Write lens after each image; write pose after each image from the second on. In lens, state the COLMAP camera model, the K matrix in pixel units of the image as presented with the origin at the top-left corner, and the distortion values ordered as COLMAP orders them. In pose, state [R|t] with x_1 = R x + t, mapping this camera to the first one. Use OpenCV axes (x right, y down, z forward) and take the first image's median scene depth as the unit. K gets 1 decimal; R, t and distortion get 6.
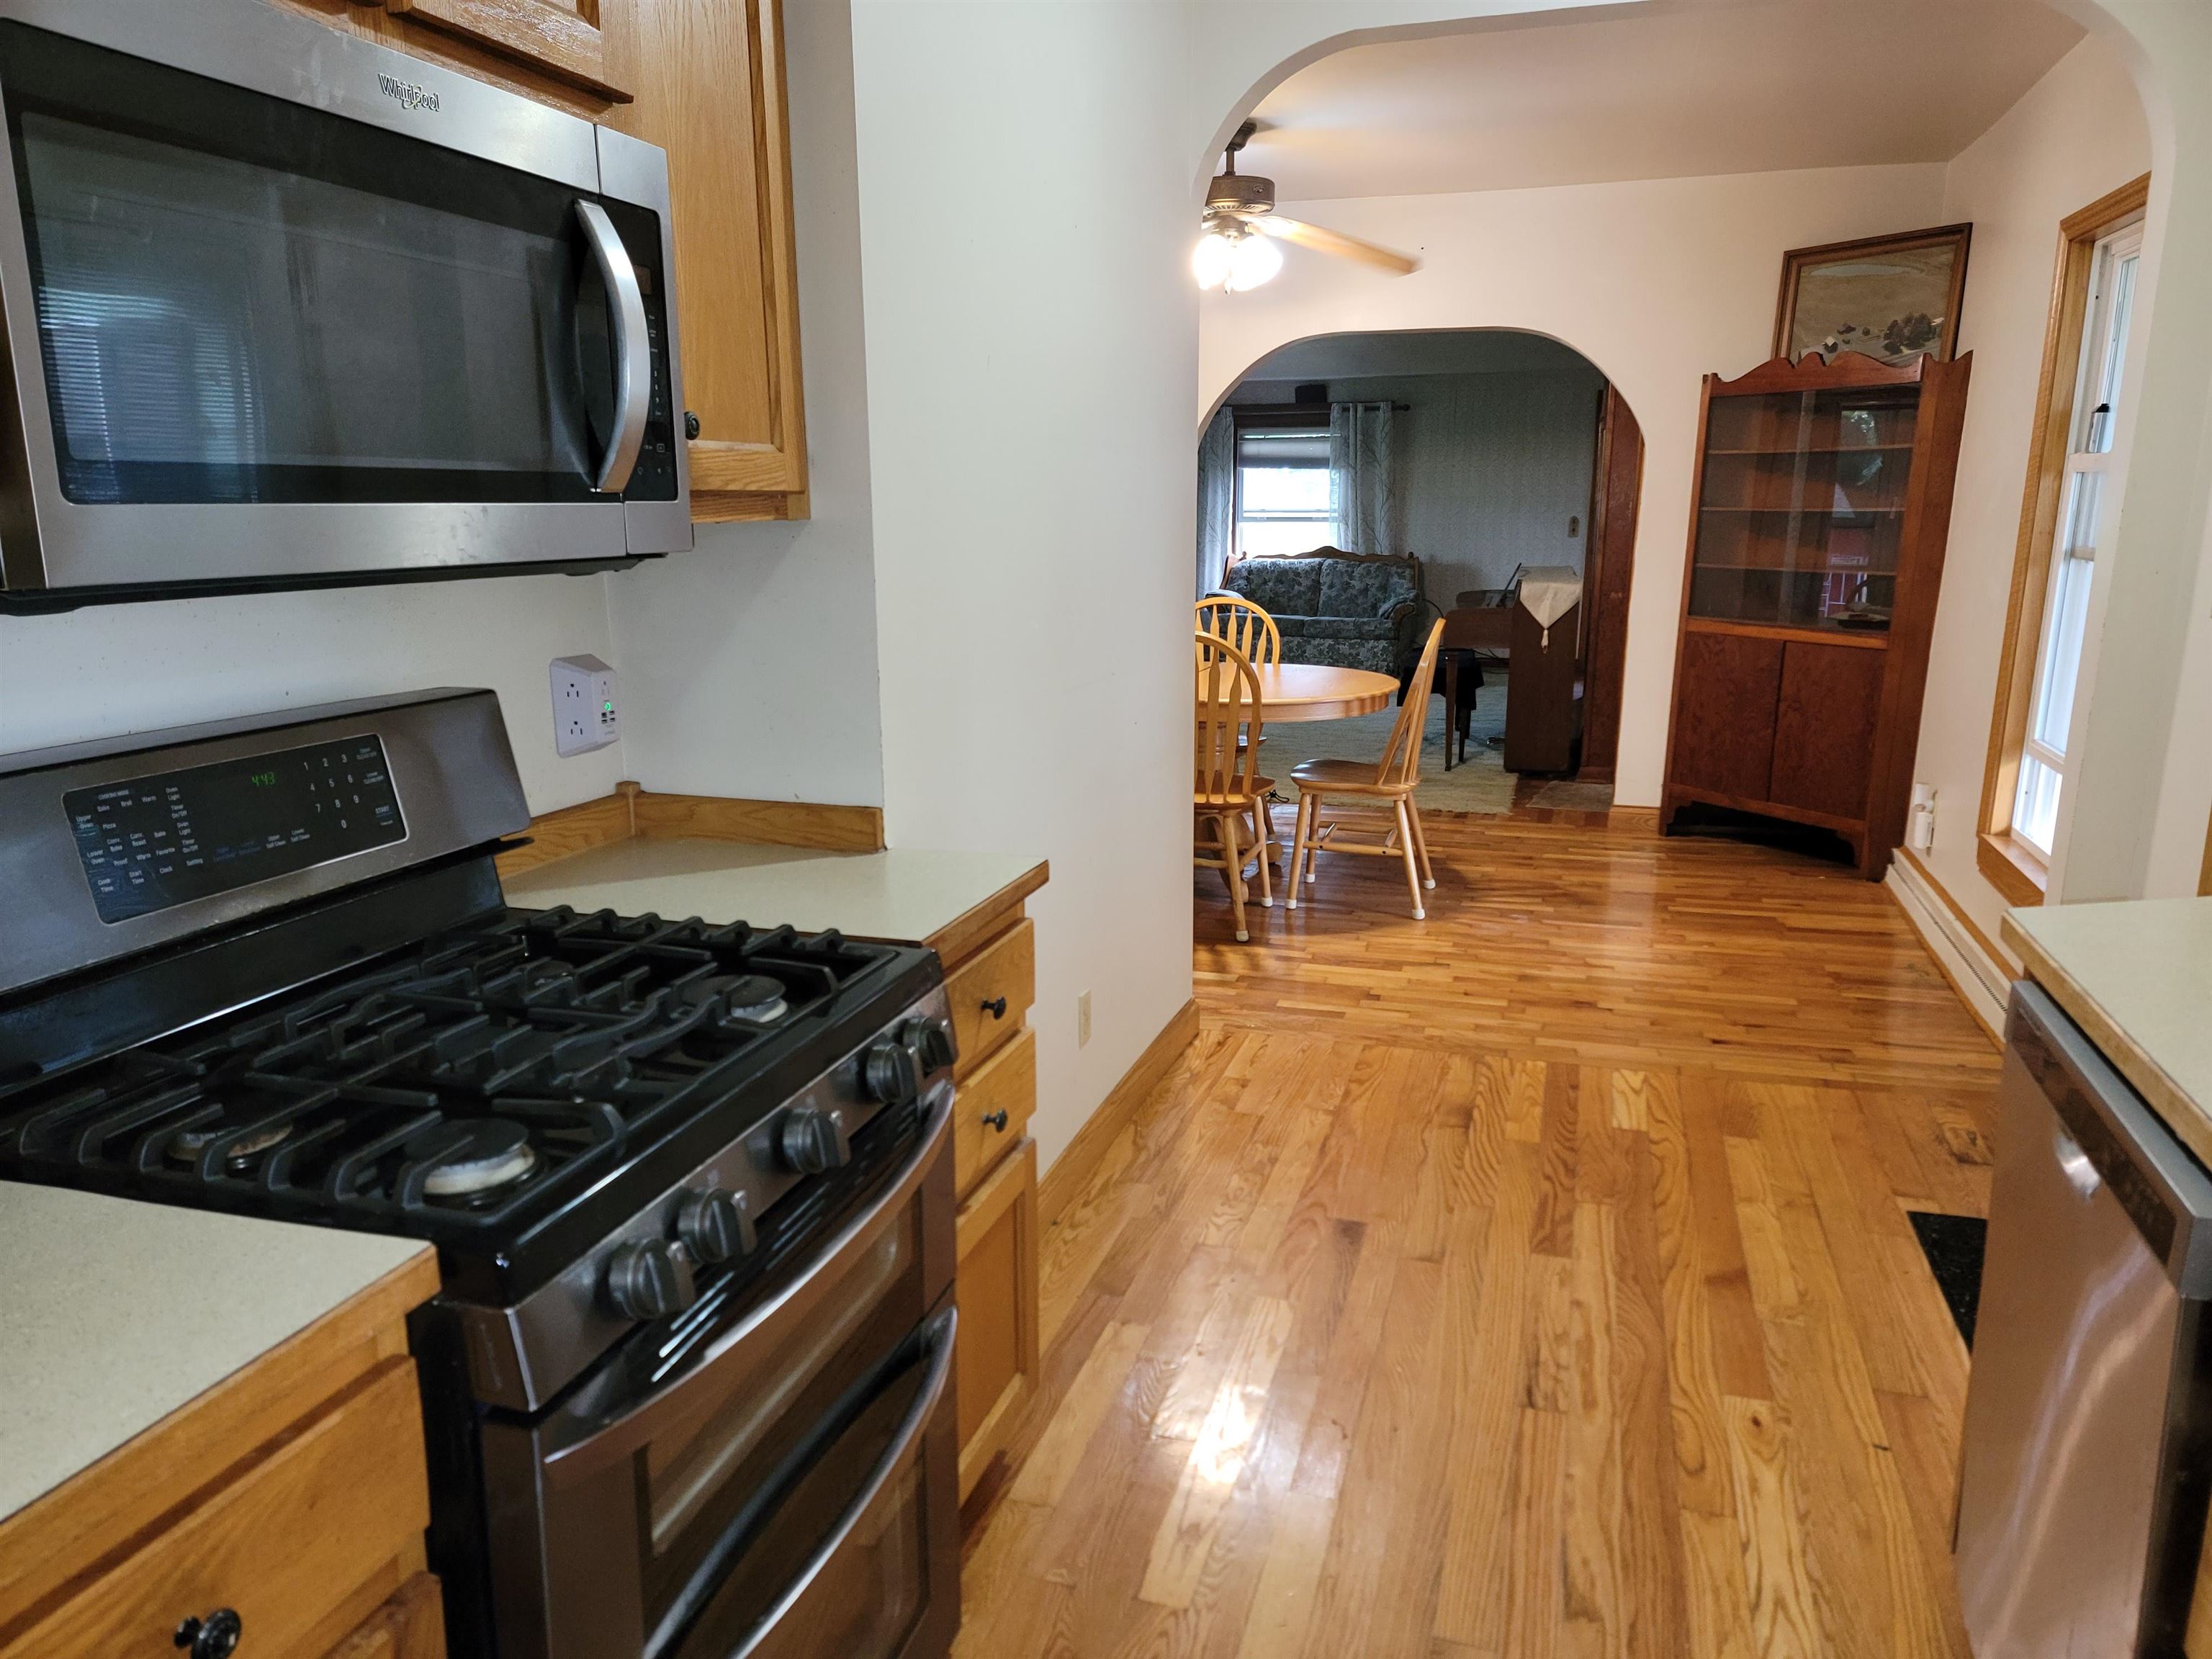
lens RADIAL K [[1506.6, 0, 1106.0], [0, 1506.6, 829.5], [0, 0, 1]] dist [0.006613, 0.000567]
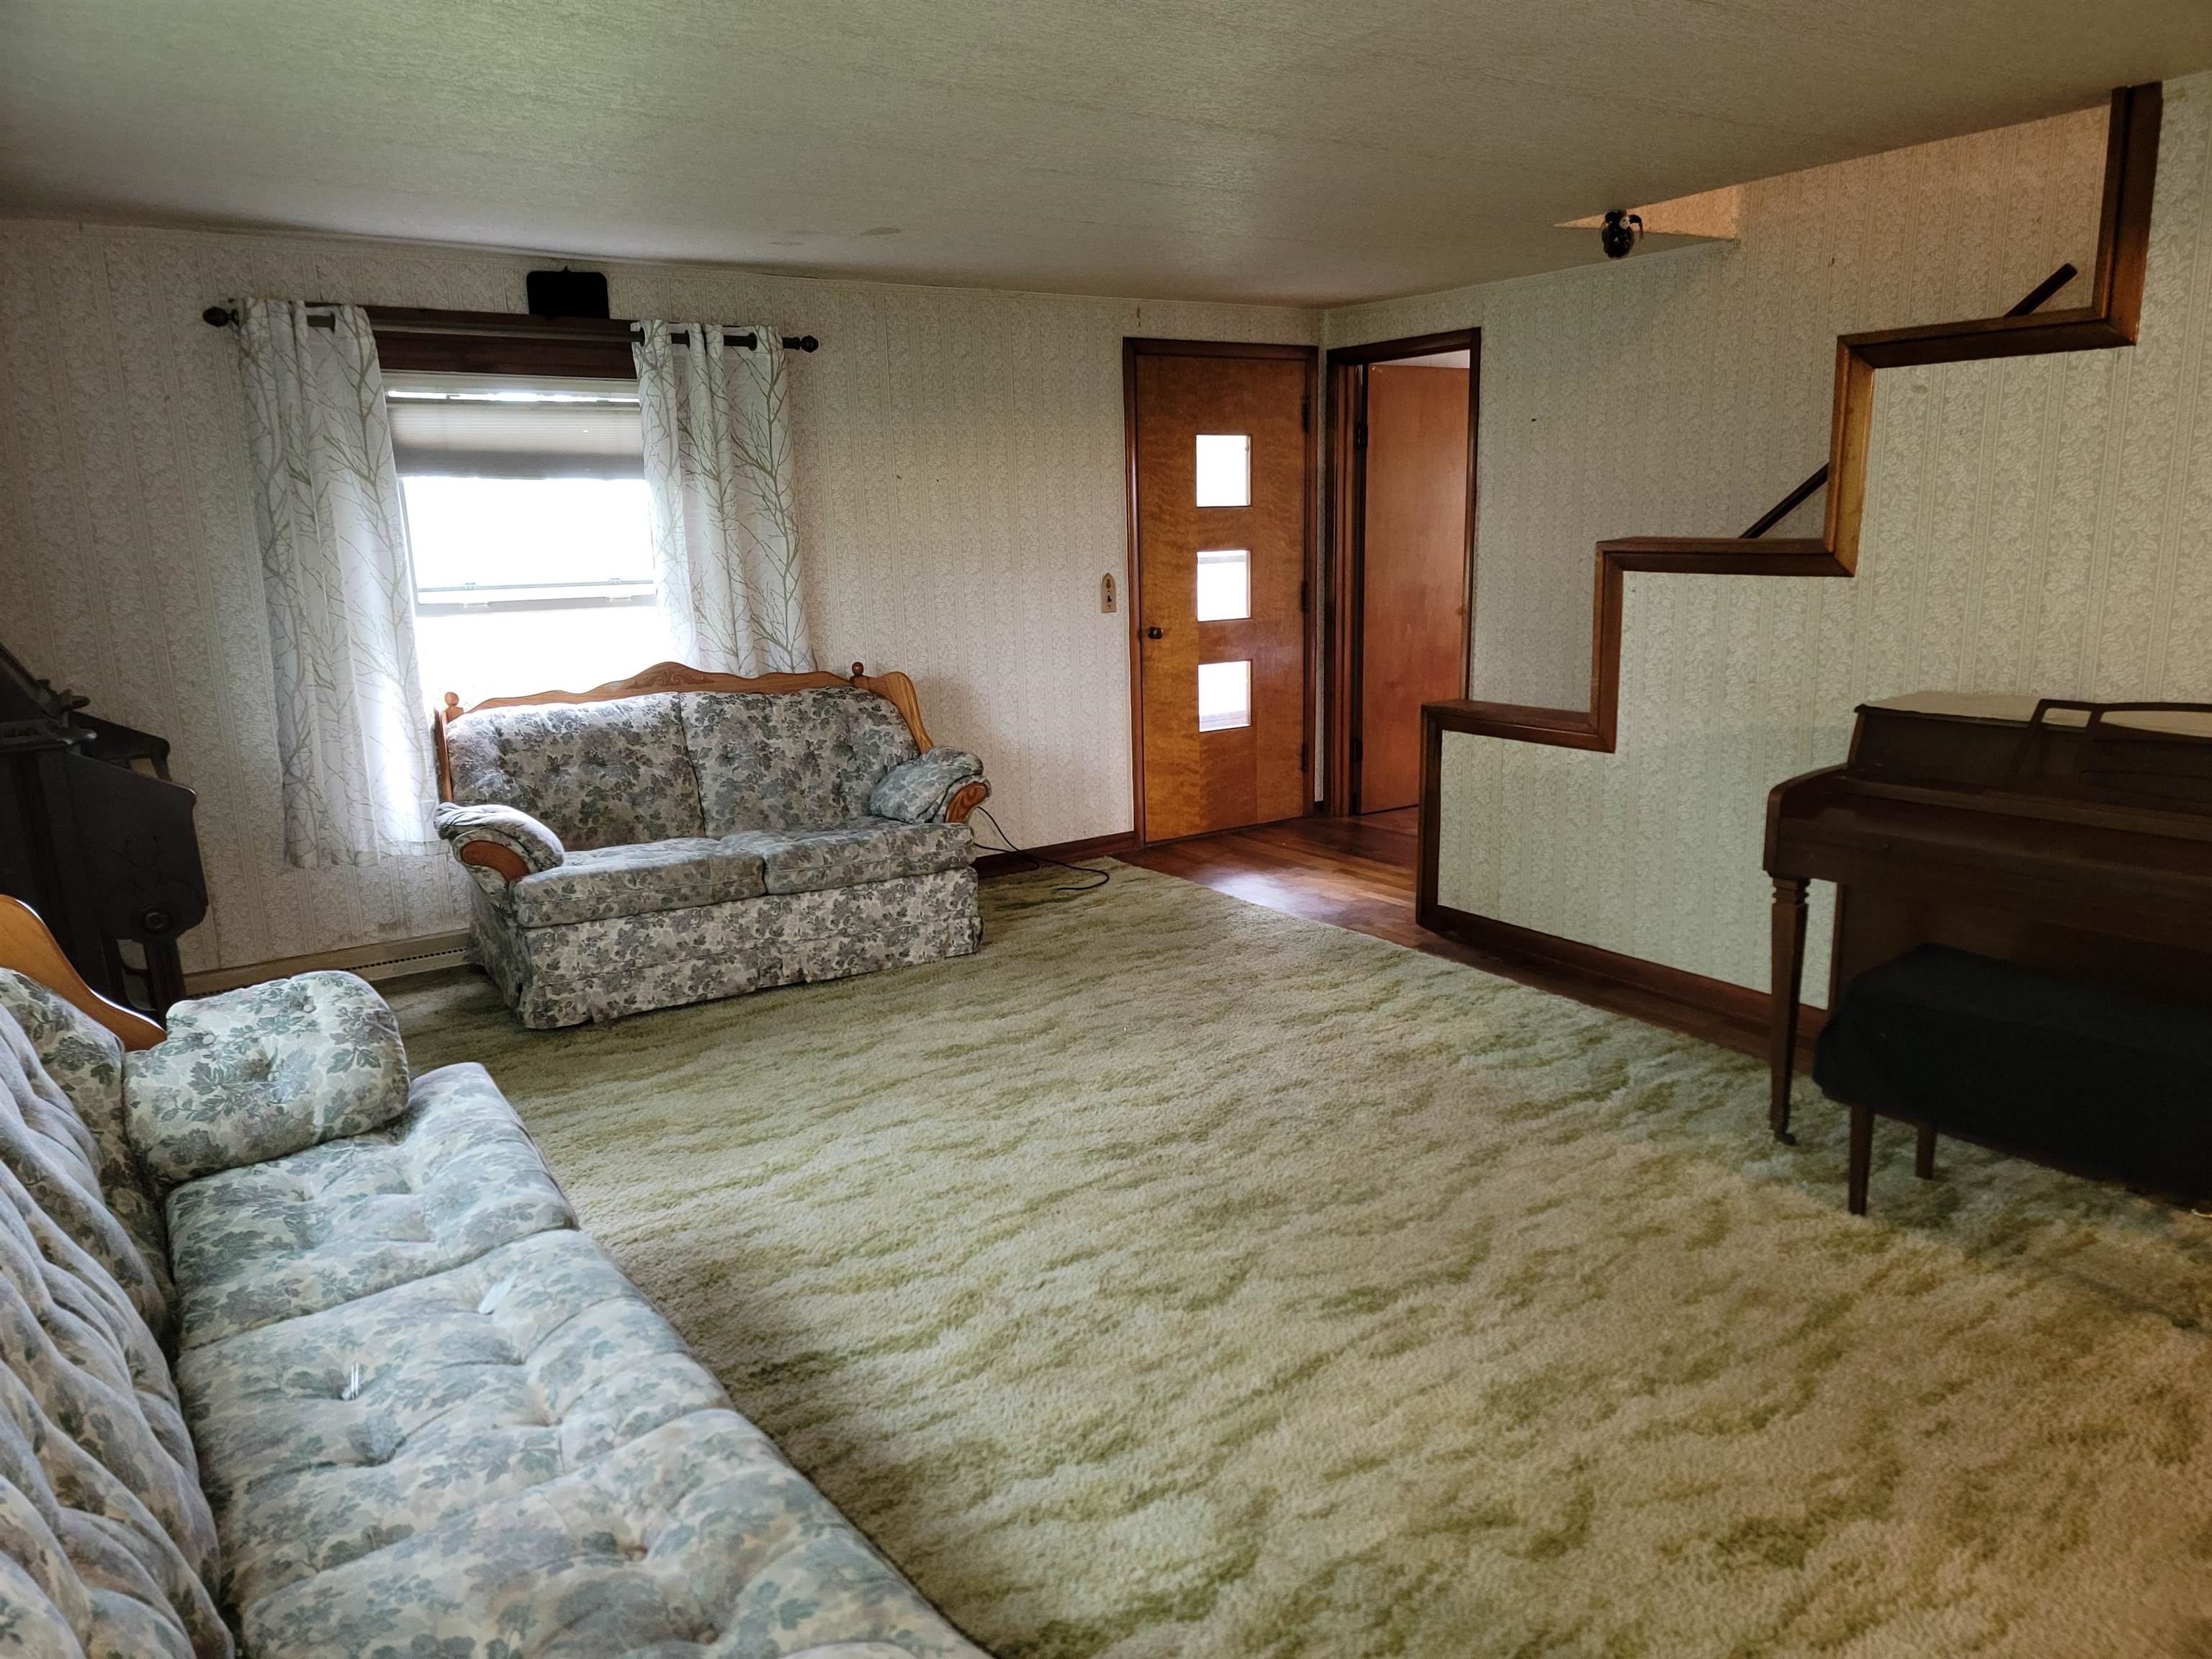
lens RADIAL K [[1506.6, 0, 1106.0], [0, 1506.6, 829.5], [0, 0, 1]] dist [0.006613, 0.000567]
pose [[0.601265, -0.165358, 0.781753, -0.117614], [0.194415, 0.979227, 0.057599, -0.145140], [-0.775038, 0.117352, 0.620923, 0.658826]]
